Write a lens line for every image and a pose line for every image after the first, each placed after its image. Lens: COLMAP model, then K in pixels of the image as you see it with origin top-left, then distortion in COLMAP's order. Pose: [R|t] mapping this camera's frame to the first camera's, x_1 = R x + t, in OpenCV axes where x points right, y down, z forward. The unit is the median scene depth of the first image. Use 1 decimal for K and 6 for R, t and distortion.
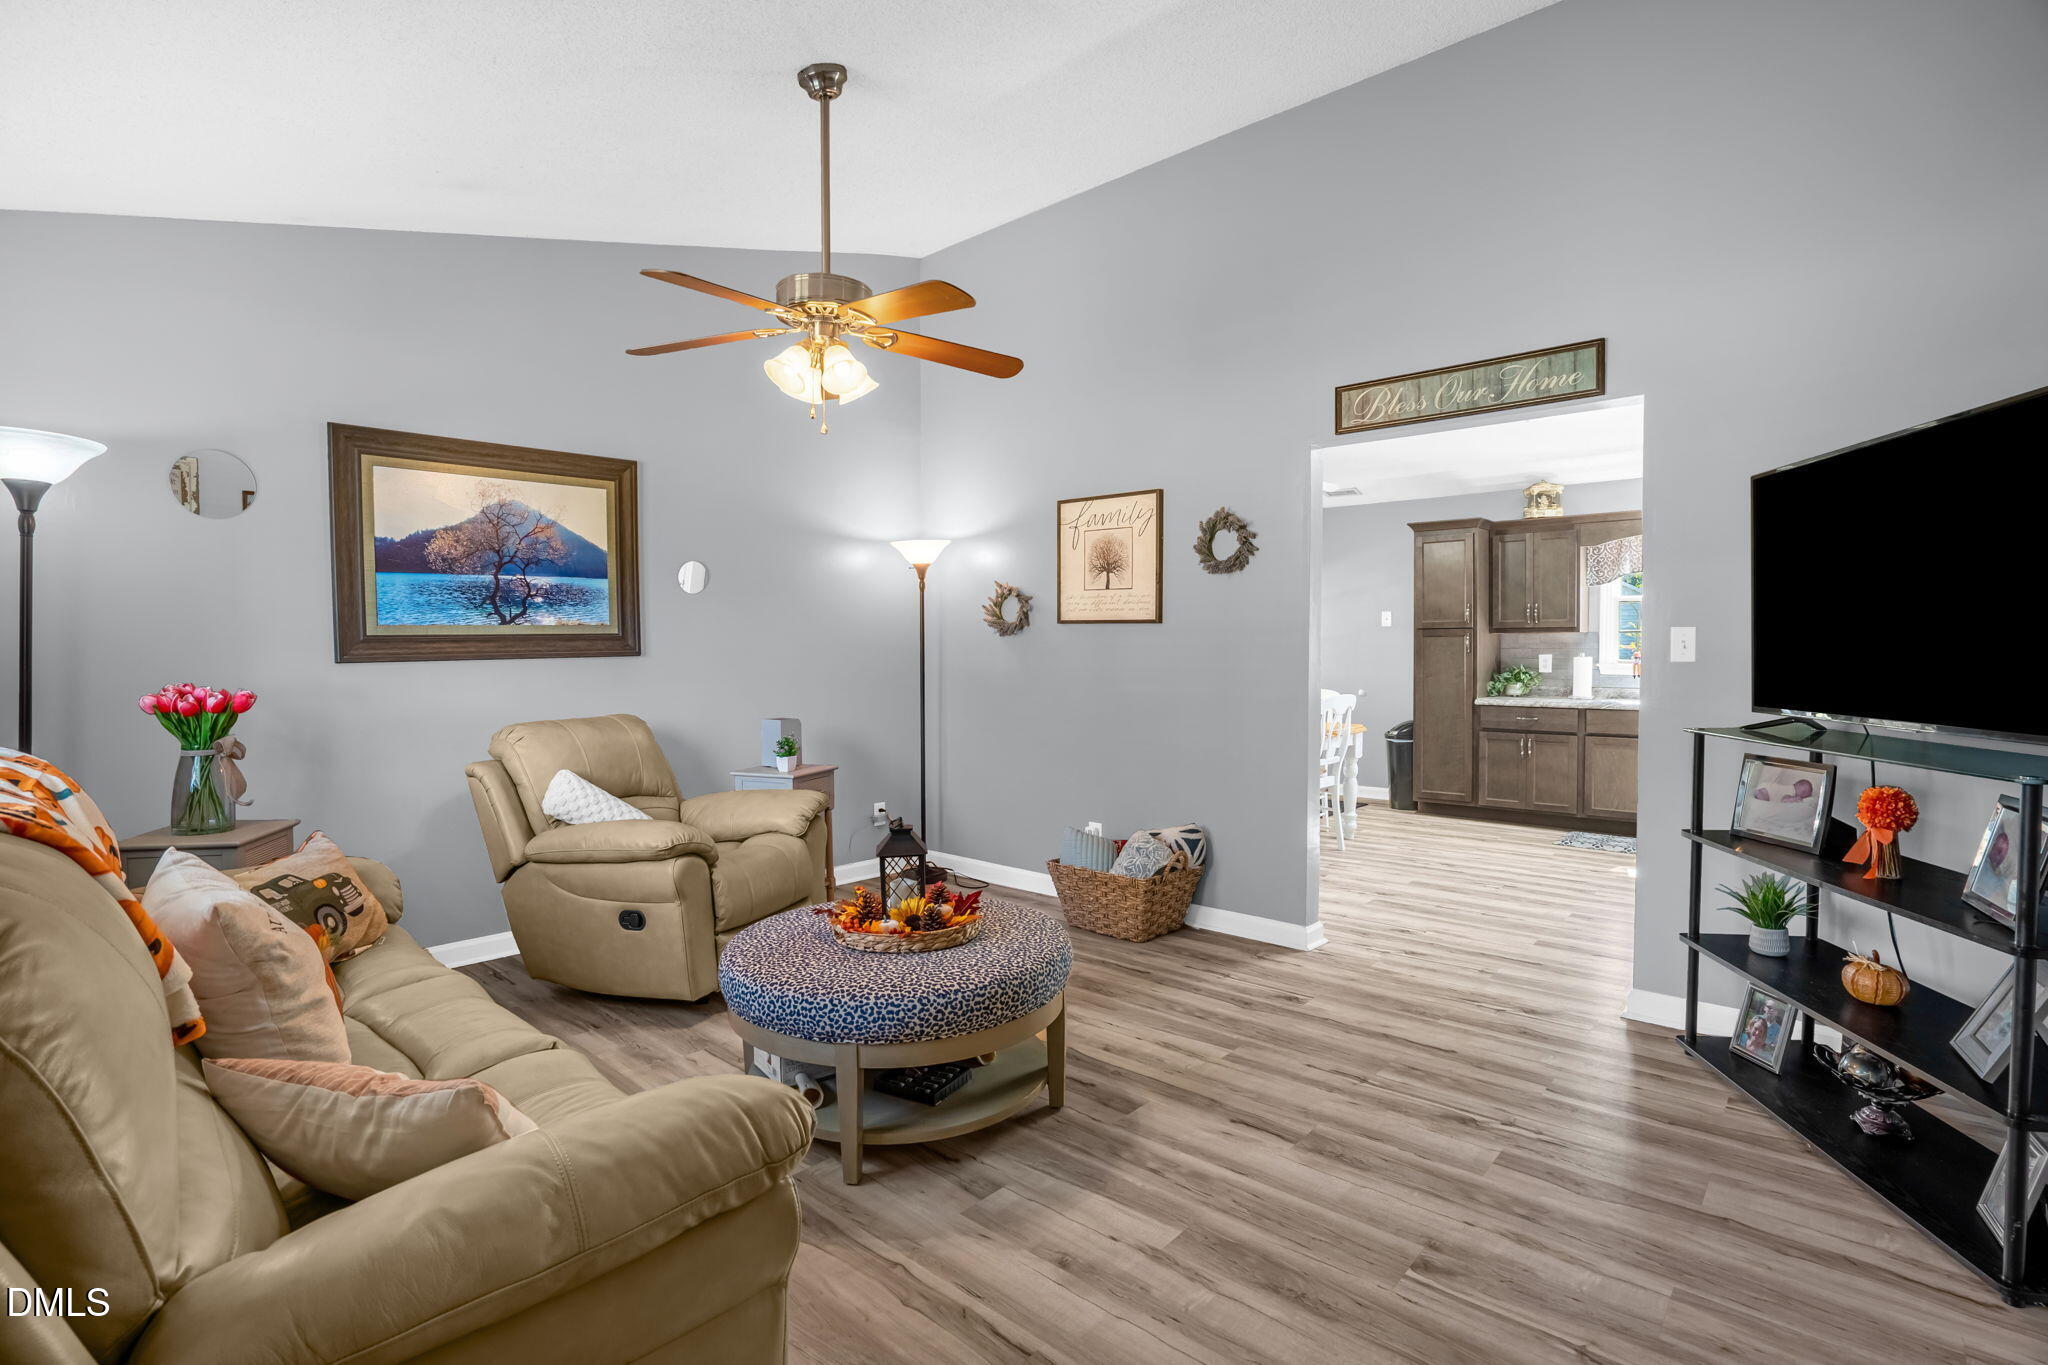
lens RADIAL K [[975.5, 0, 1019.1], [0, 975.5, 674.5], [0, 0, 1]] dist [-0.031703, 0.000305]
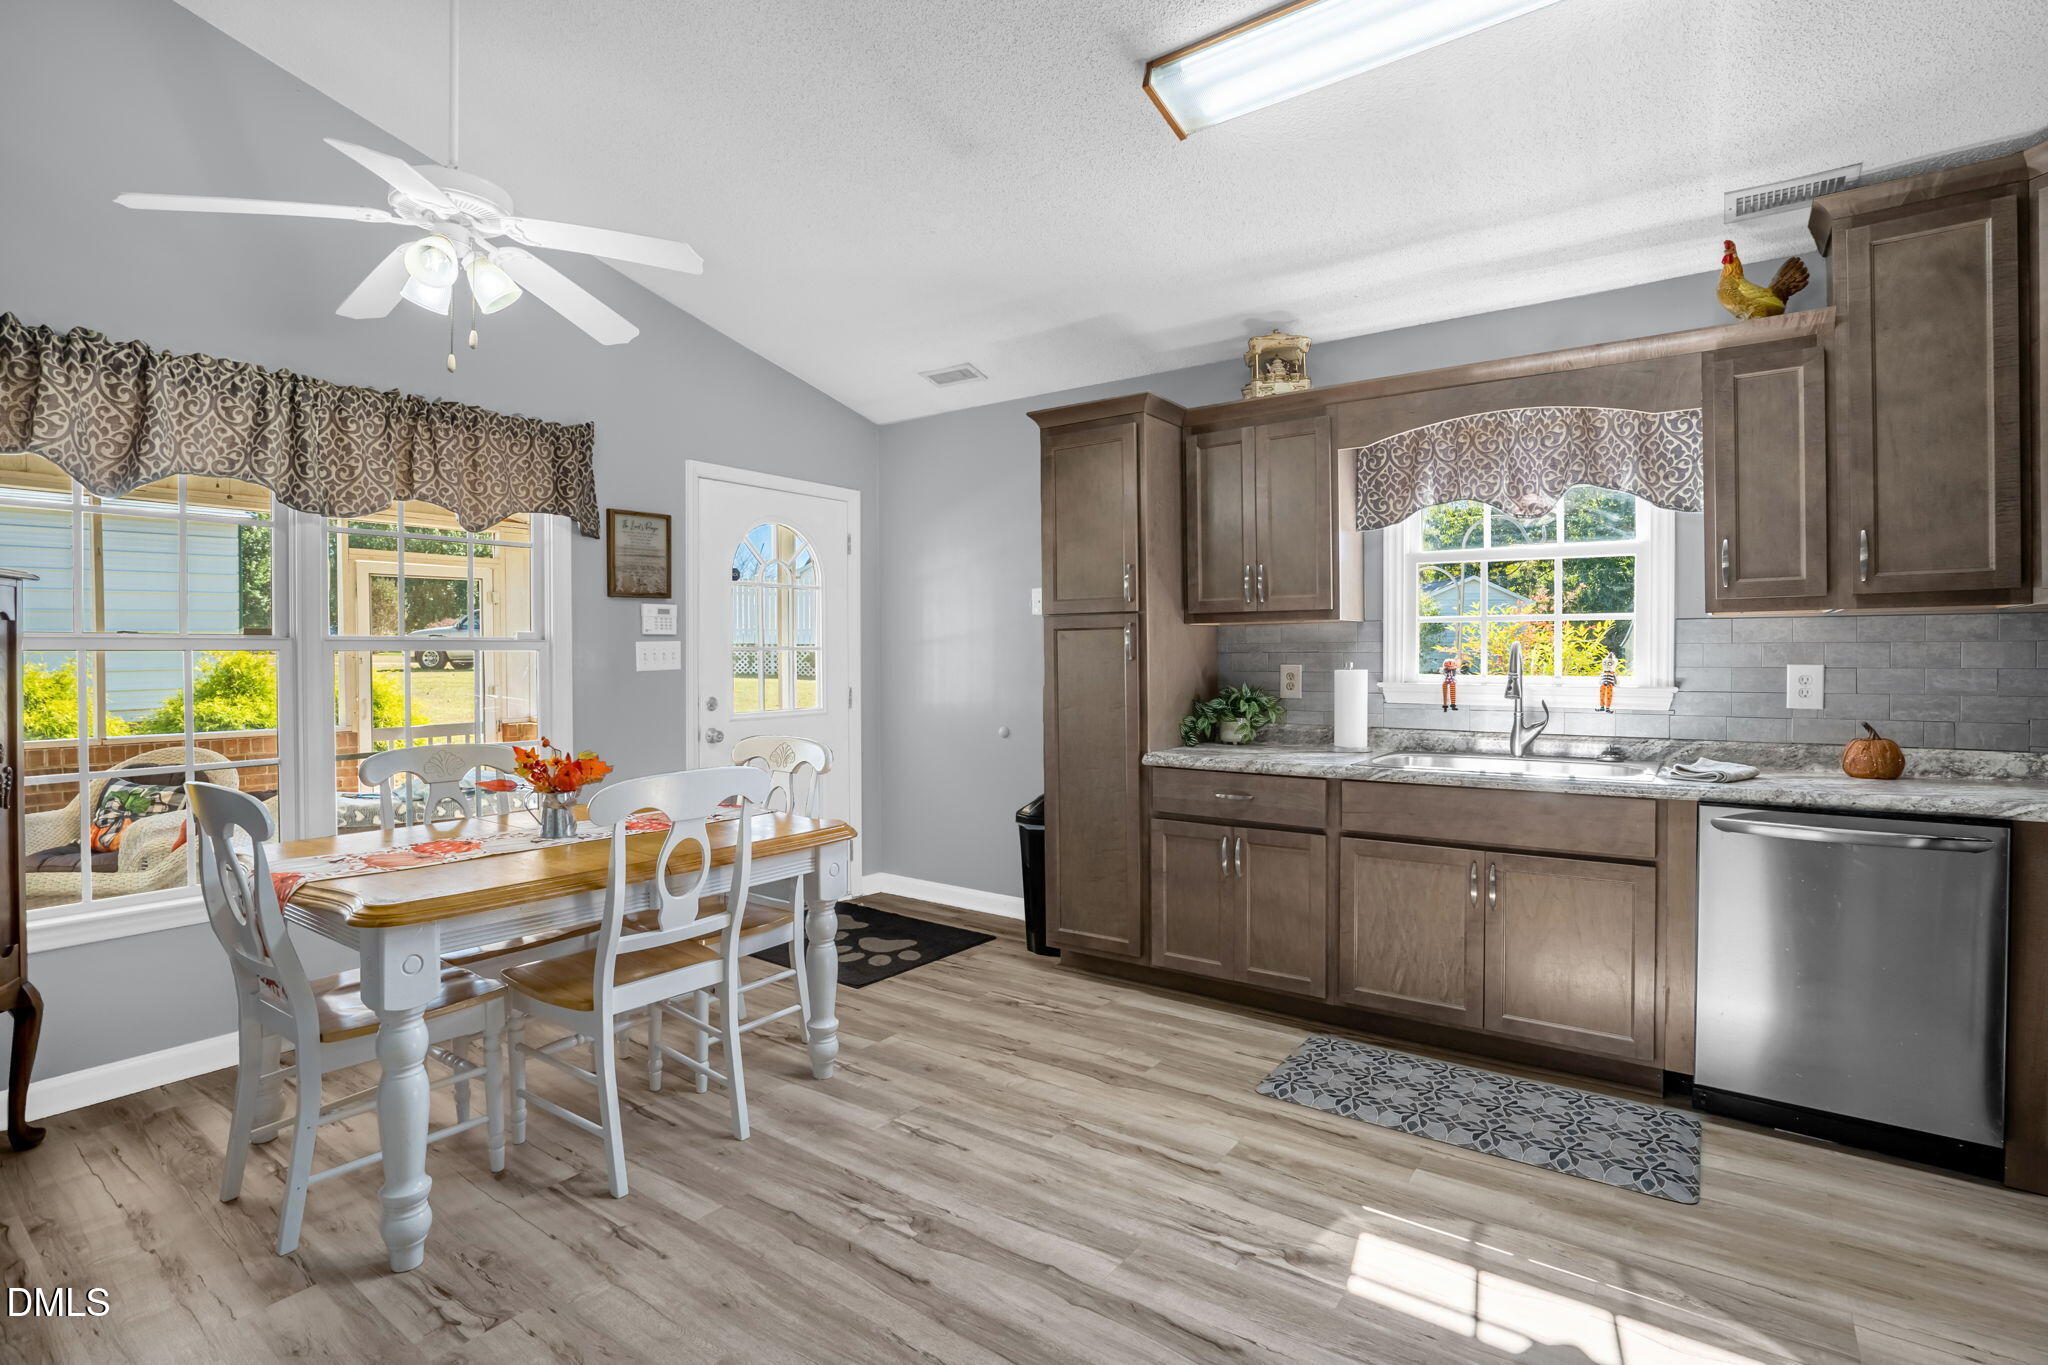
lens RADIAL K [[992.3, 0, 1012.9], [0, 992.3, 659.0], [0, 0, 1]] dist [-0.040969, 0.016388]
pose [[0.996395, -0.002555, 0.084802, 0.597432], [0.004460, 0.999742, -0.022283, -0.021145], [-0.084723, 0.022581, 0.996149, 0.818240]]
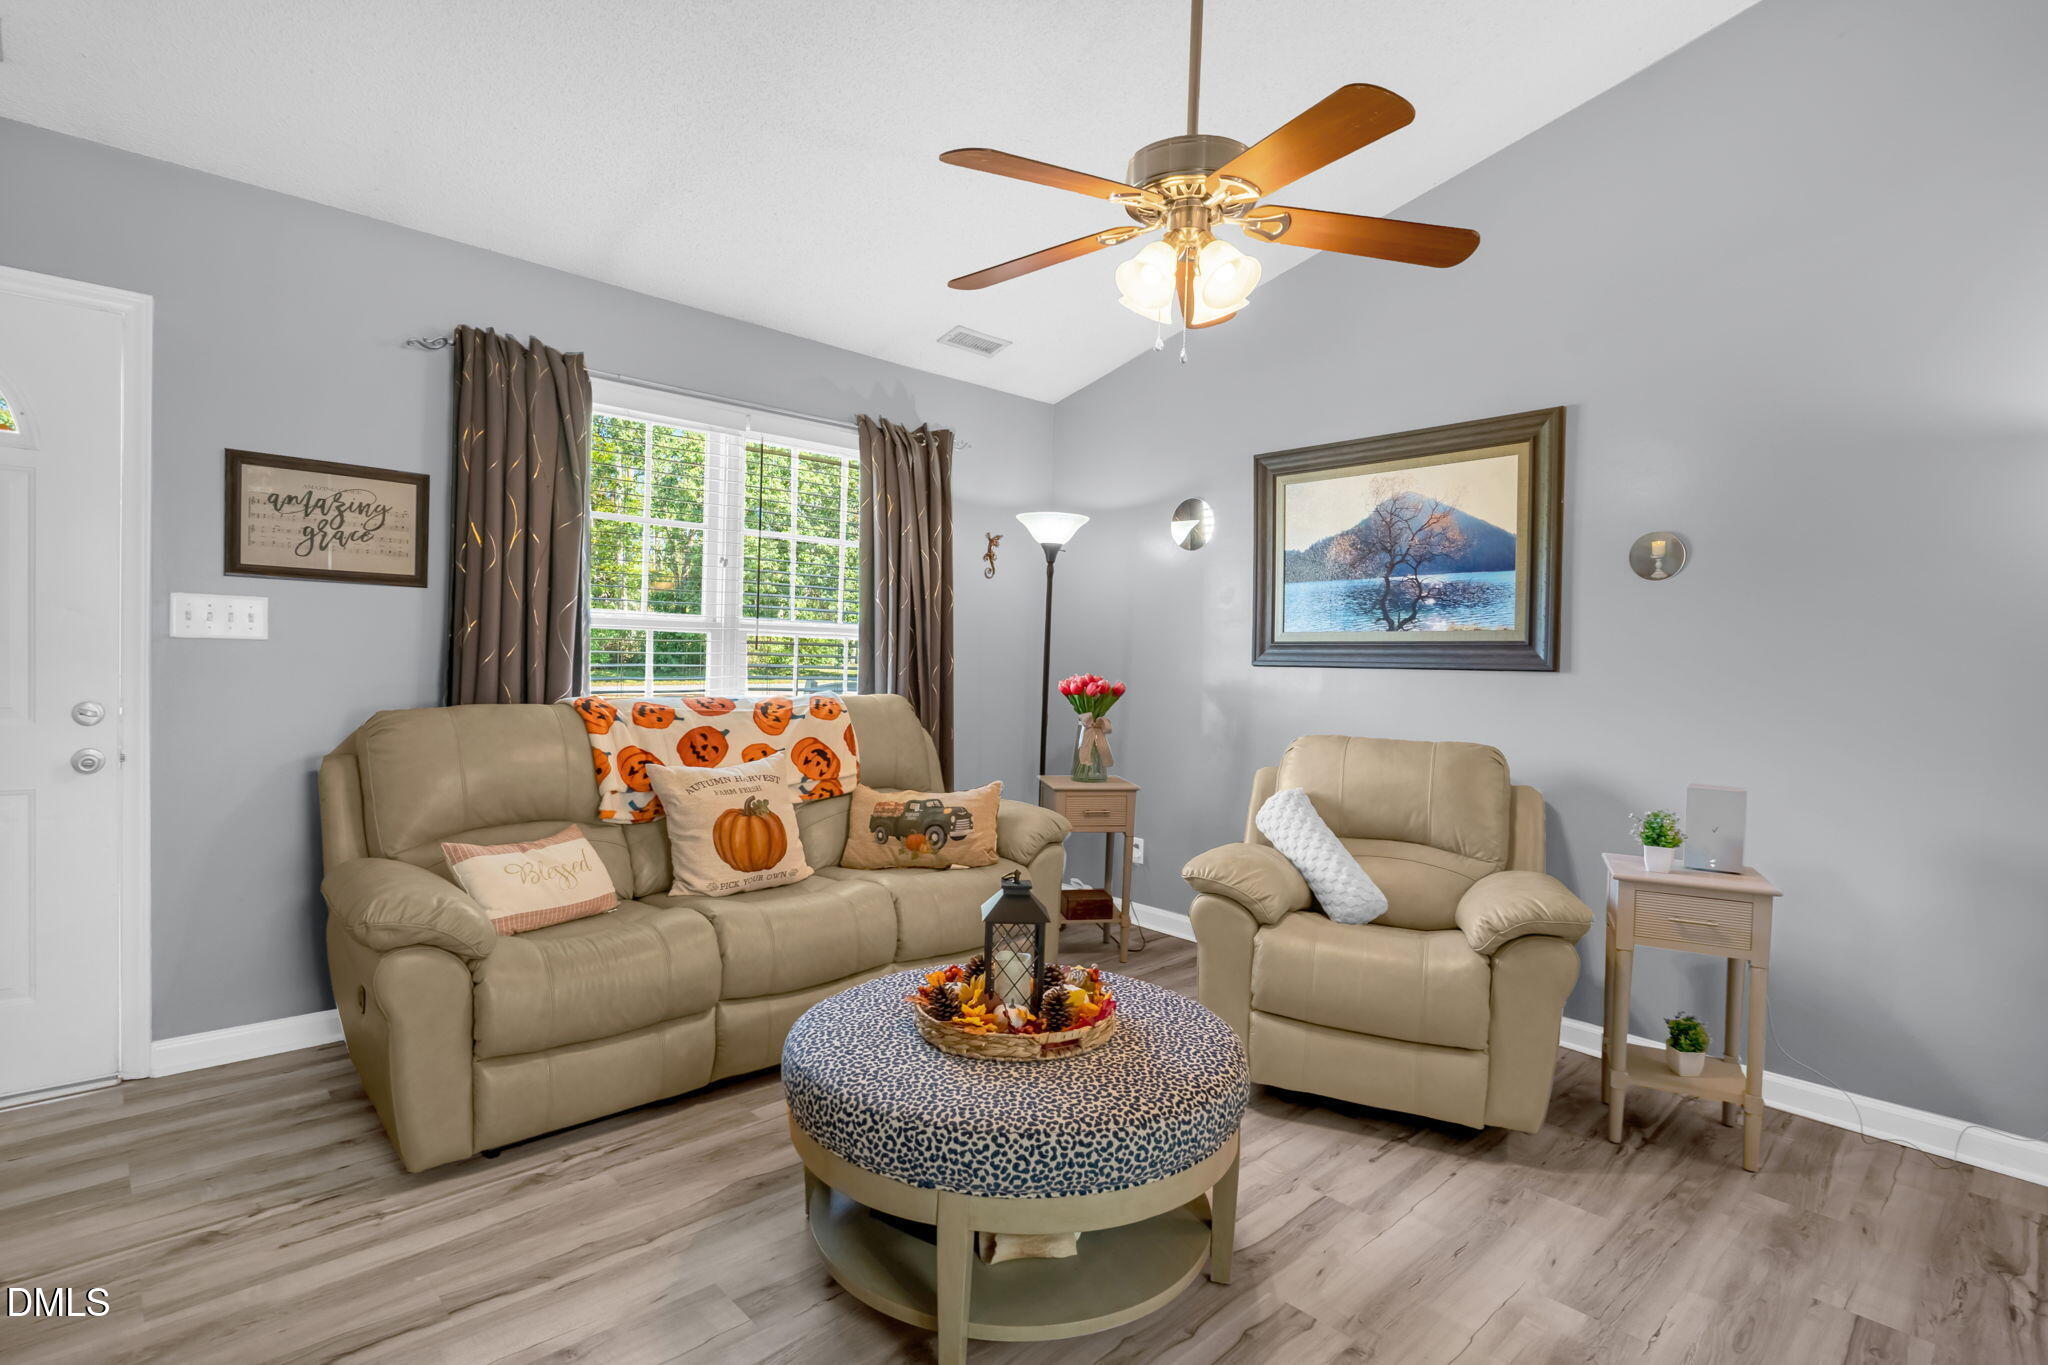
lens RADIAL K [[1014.4, 0, 1018.3], [0, 1014.4, 678.0], [0, 0, 1]] dist [0.002171, 0.000249]
pose [[-0.089389, 0.031058, -0.995512, 0.418070], [-0.050913, 0.998065, 0.035709, -0.021447], [0.994695, 0.053876, -0.087634, 0.675890]]
